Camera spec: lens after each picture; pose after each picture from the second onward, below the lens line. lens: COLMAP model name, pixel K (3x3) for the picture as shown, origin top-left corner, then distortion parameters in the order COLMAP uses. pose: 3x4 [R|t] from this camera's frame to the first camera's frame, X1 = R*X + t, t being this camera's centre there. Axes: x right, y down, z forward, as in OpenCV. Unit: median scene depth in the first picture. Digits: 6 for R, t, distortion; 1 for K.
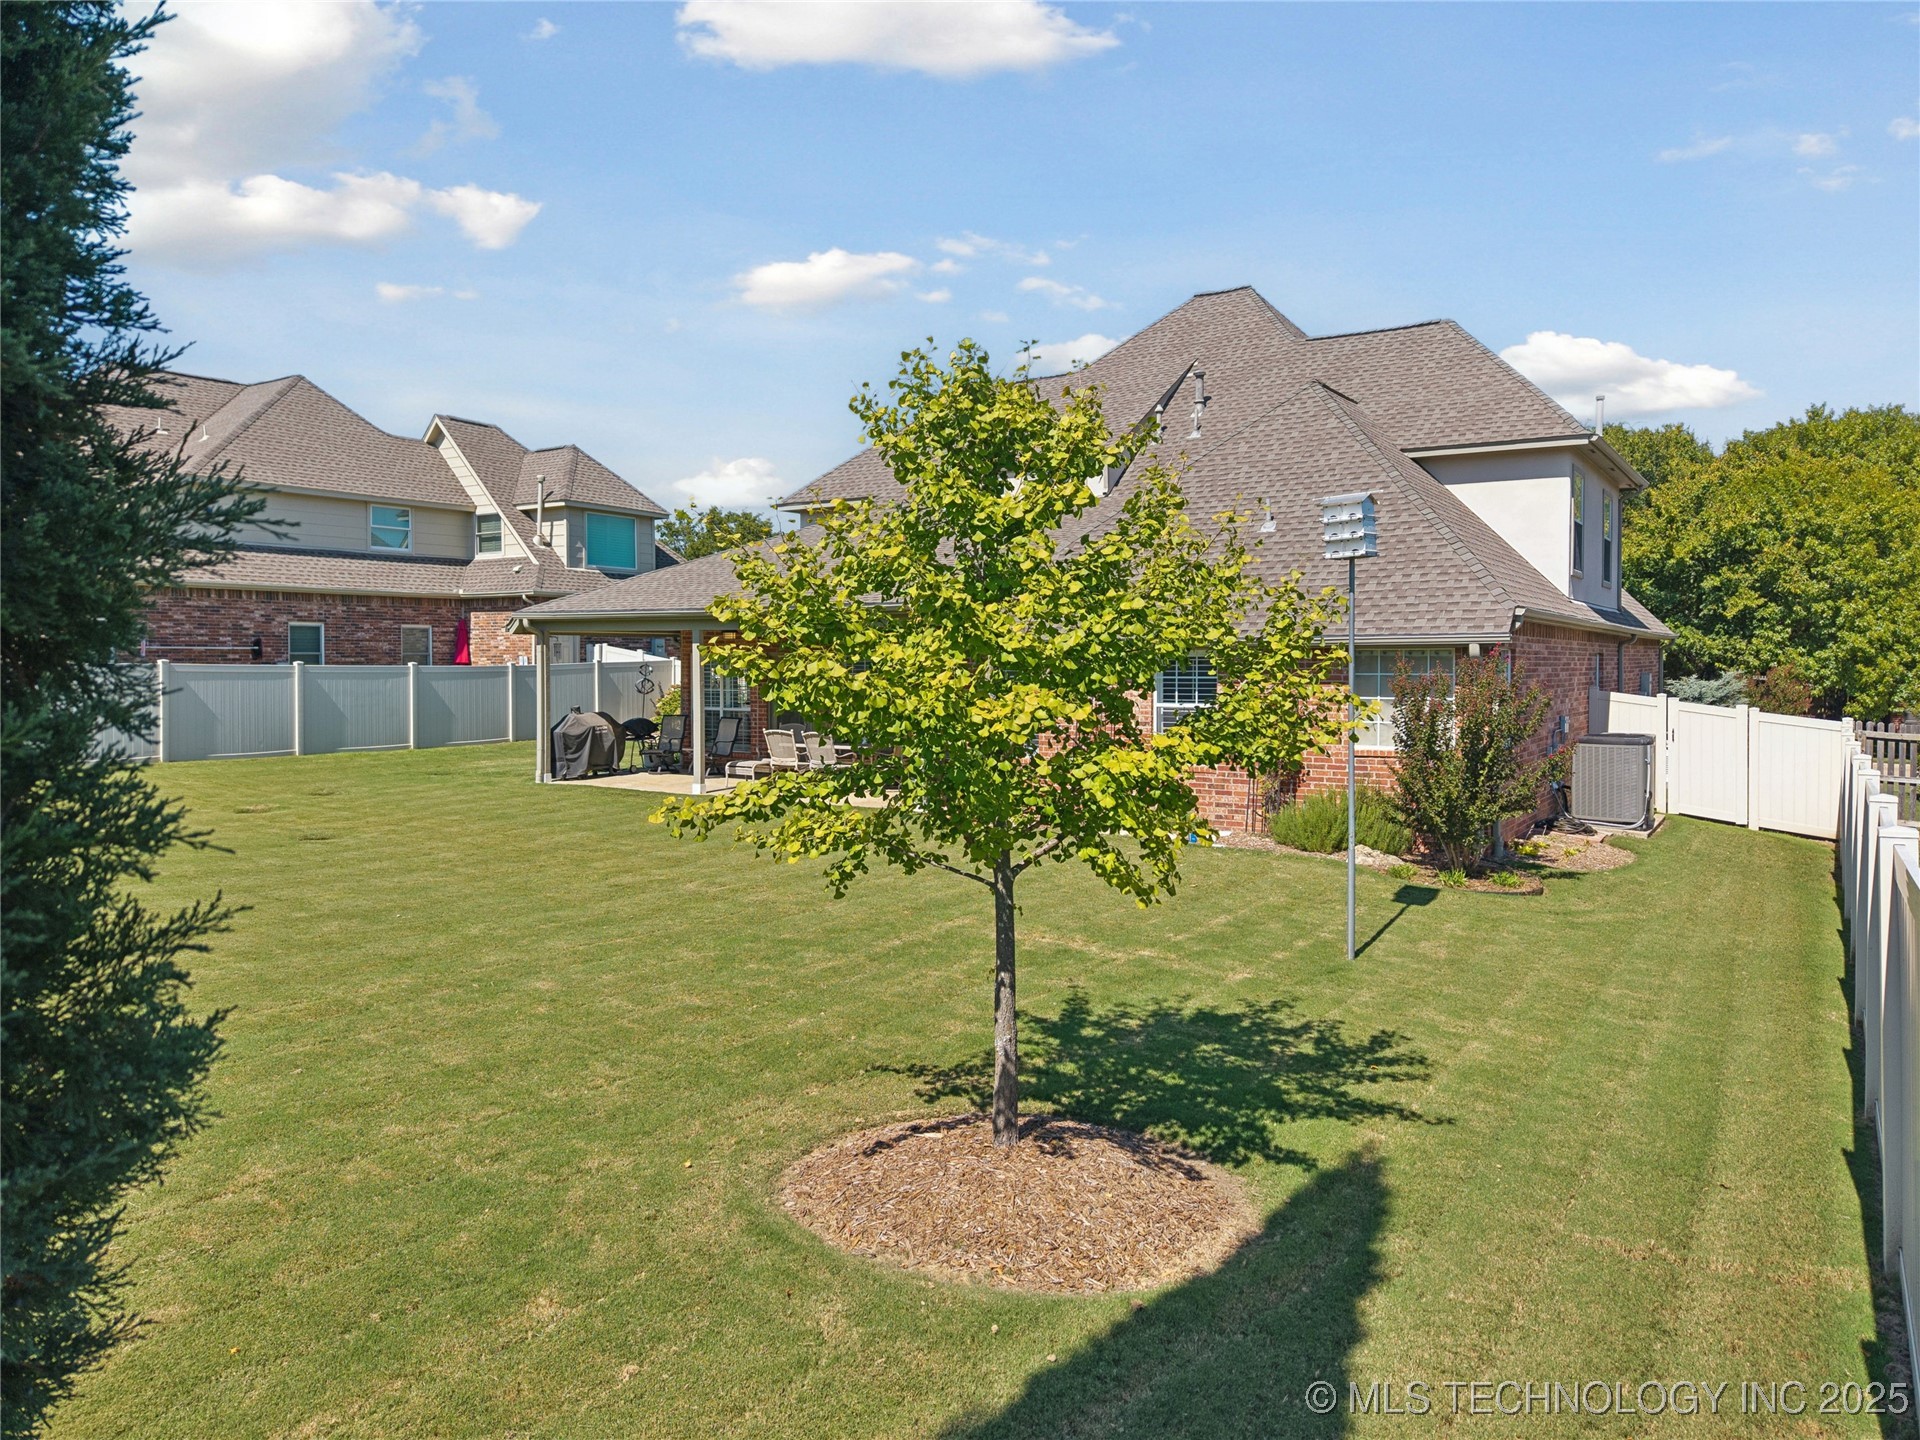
lens RADIAL K [[1297.5, 0, 1021.7], [0, 1297.5, 688.9], [0, 0, 1]] dist [0.040125, -0.000675]
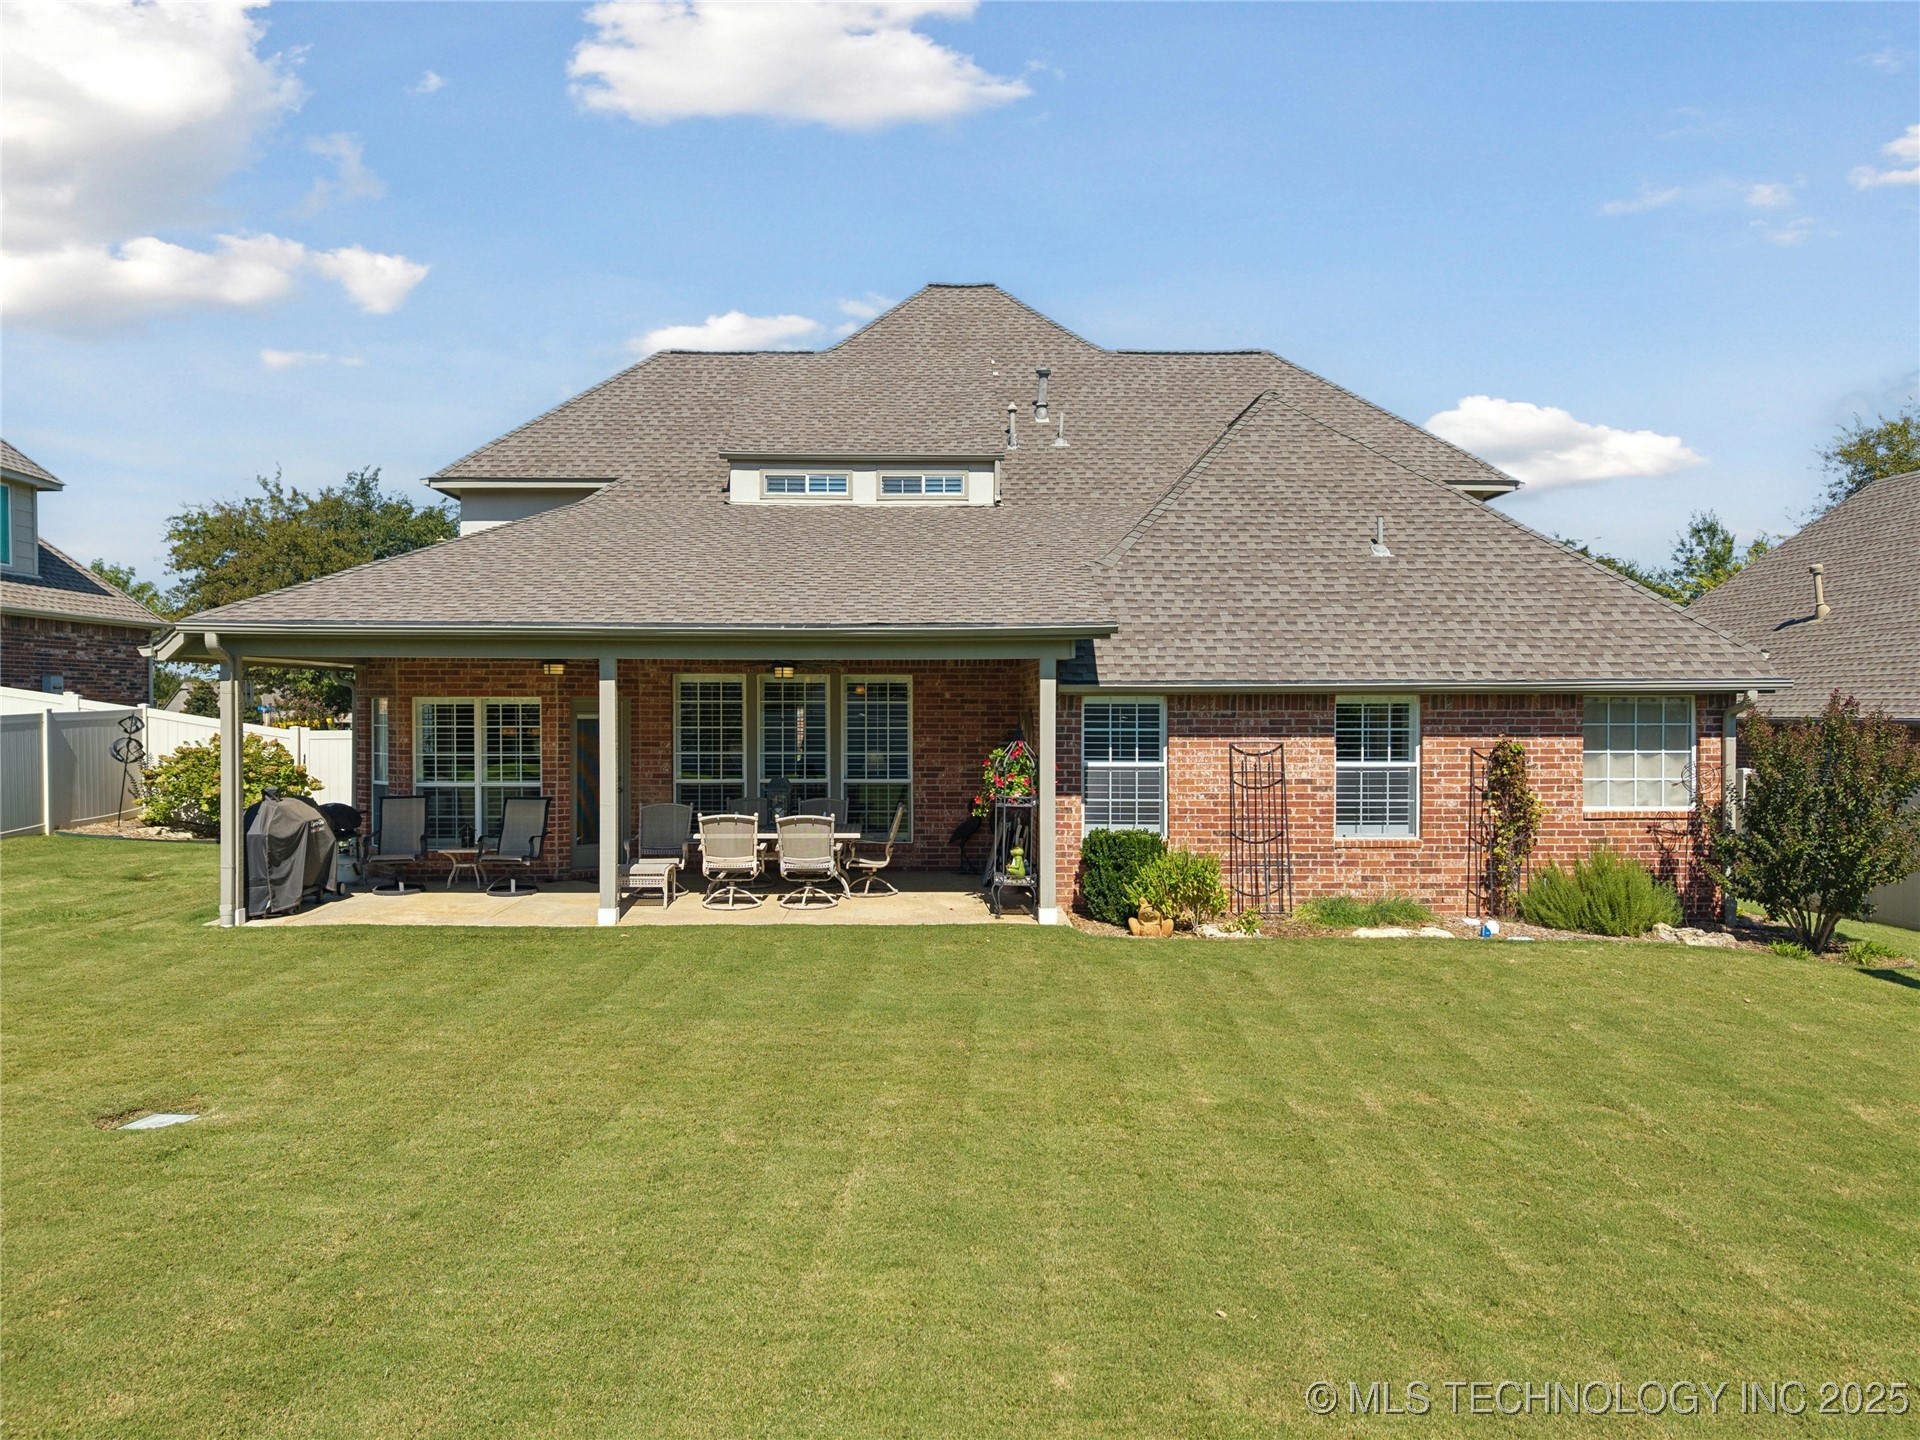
lens RADIAL K [[1280.9, 0, 960.0], [0, 1280.9, 720.0], [0, 0, 1]] dist [0.054810, -0.049431]
pose [[0.843825, -0.004530, 0.536599, -0.367512], [0.011630, 0.999884, -0.009847, -0.007033], [-0.536492, 0.014550, 0.843780, 0.329612]]
